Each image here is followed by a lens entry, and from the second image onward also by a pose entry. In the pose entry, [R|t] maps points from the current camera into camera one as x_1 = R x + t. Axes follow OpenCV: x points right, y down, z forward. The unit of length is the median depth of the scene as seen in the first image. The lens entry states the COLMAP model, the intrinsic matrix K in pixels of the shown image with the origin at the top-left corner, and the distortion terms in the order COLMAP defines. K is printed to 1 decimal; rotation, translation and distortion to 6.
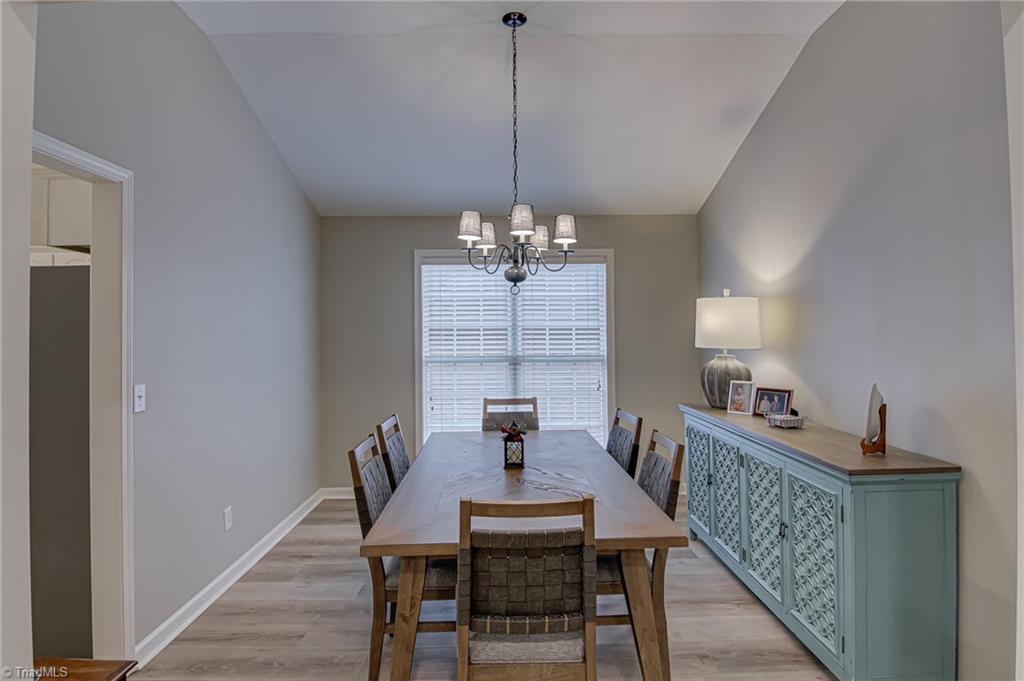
lens RADIAL K [[535.0, 0, 513.1], [0, 535.0, 338.2], [0, 0, 1]] dist [-0.003553, -0.016446]
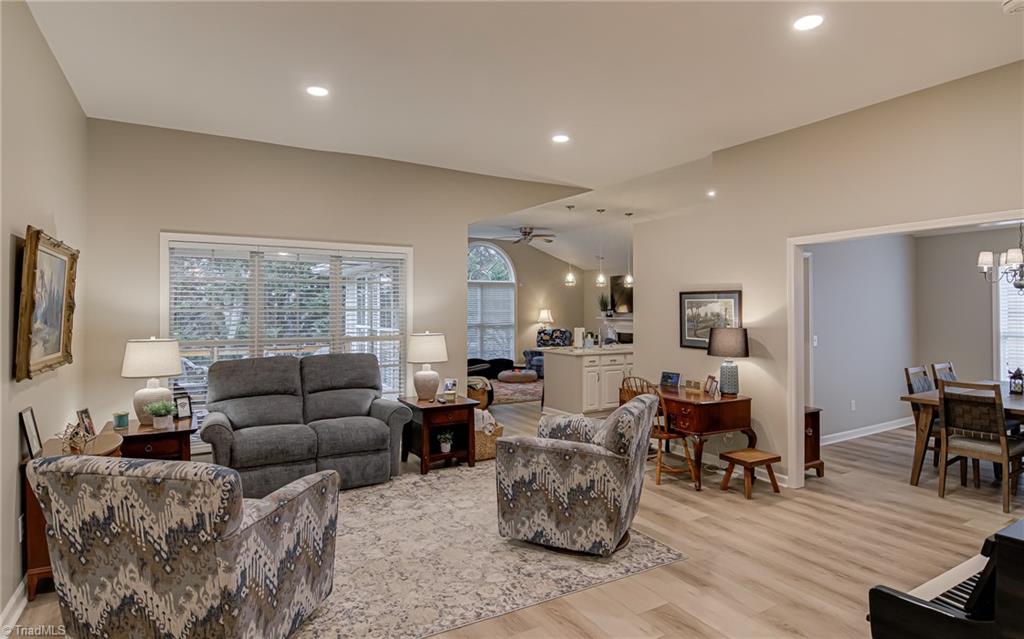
lens RADIAL K [[567.1, 0, 496.0], [0, 567.1, 318.9], [0, 0, 1]] dist [-0.001194, -0.000851]
pose [[0.500652, 0.027427, -0.865214, 0.836096], [-0.009957, 0.999614, 0.025925, -0.044272], [0.865591, -0.004364, 0.500732, -1.609576]]
